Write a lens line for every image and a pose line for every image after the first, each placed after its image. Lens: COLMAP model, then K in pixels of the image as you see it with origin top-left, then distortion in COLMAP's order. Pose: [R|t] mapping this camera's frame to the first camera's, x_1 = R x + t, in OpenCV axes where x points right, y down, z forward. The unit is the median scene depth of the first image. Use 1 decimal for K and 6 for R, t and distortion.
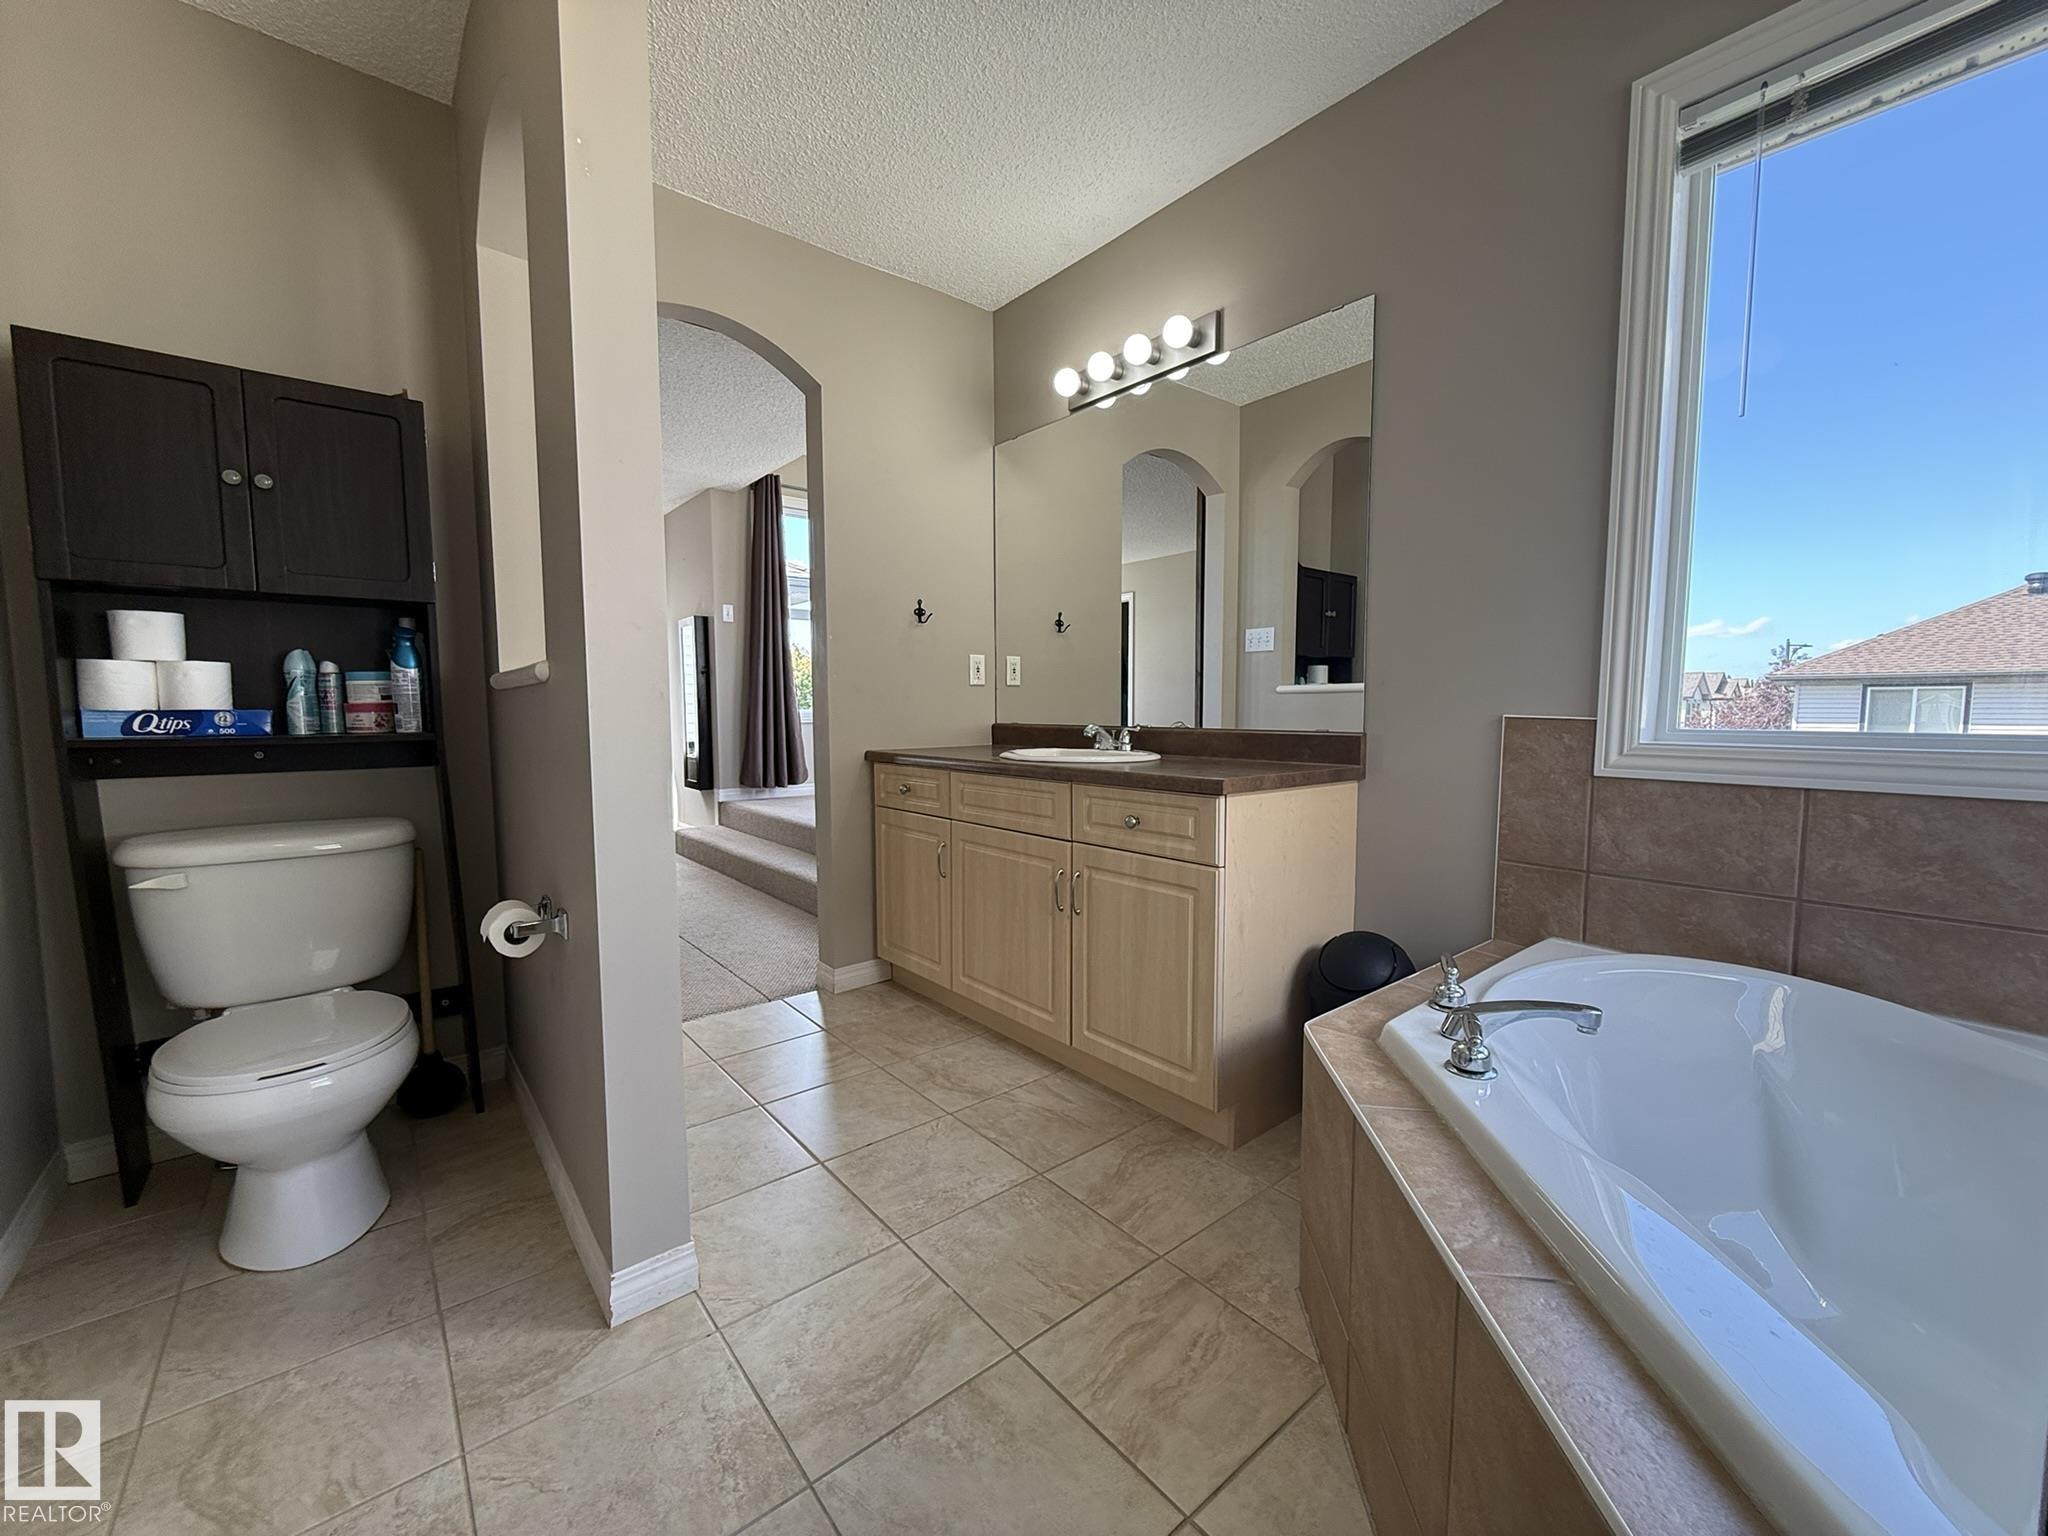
lens RADIAL K [[814.2, 0, 1028.3], [0, 814.2, 769.7], [0, 0, 1]] dist [0.001993, -0.000530]
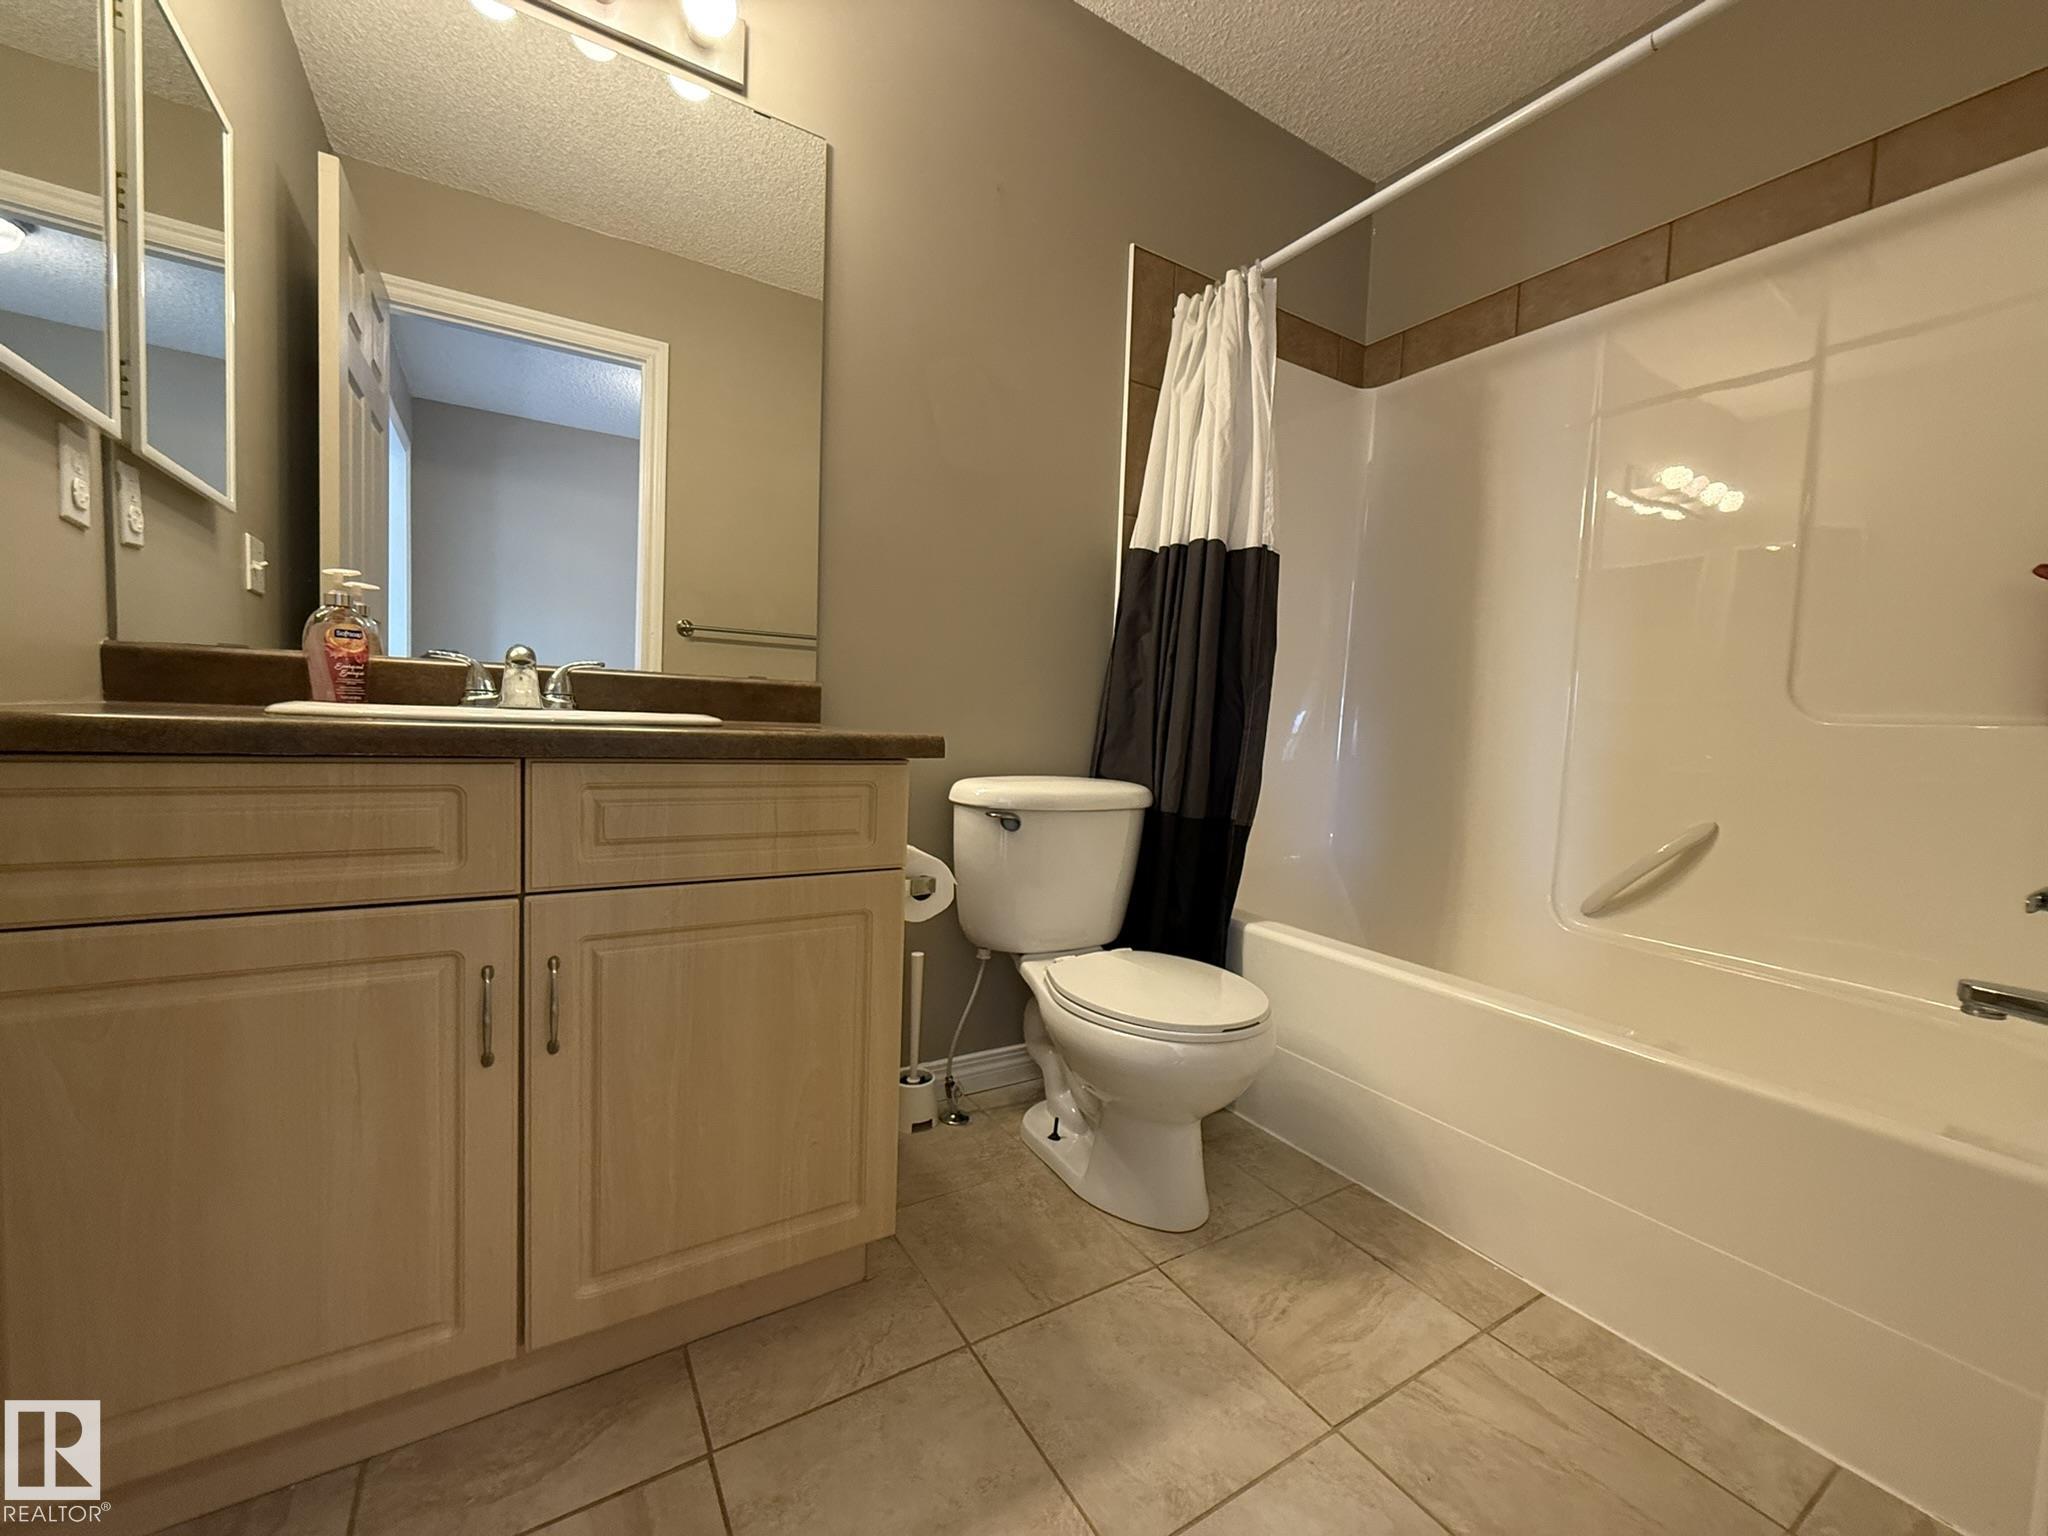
lens RADIAL K [[814.2, 0, 1027.2], [0, 814.2, 764.3], [0, 0, 1]] dist [0.001993, -0.000530]
pose [[0.134673, -0.067221, 0.988607, -0.408073], [0.032514, 0.997459, 0.063394, -0.011882], [-0.990356, 0.023606, 0.136517, 0.711677]]
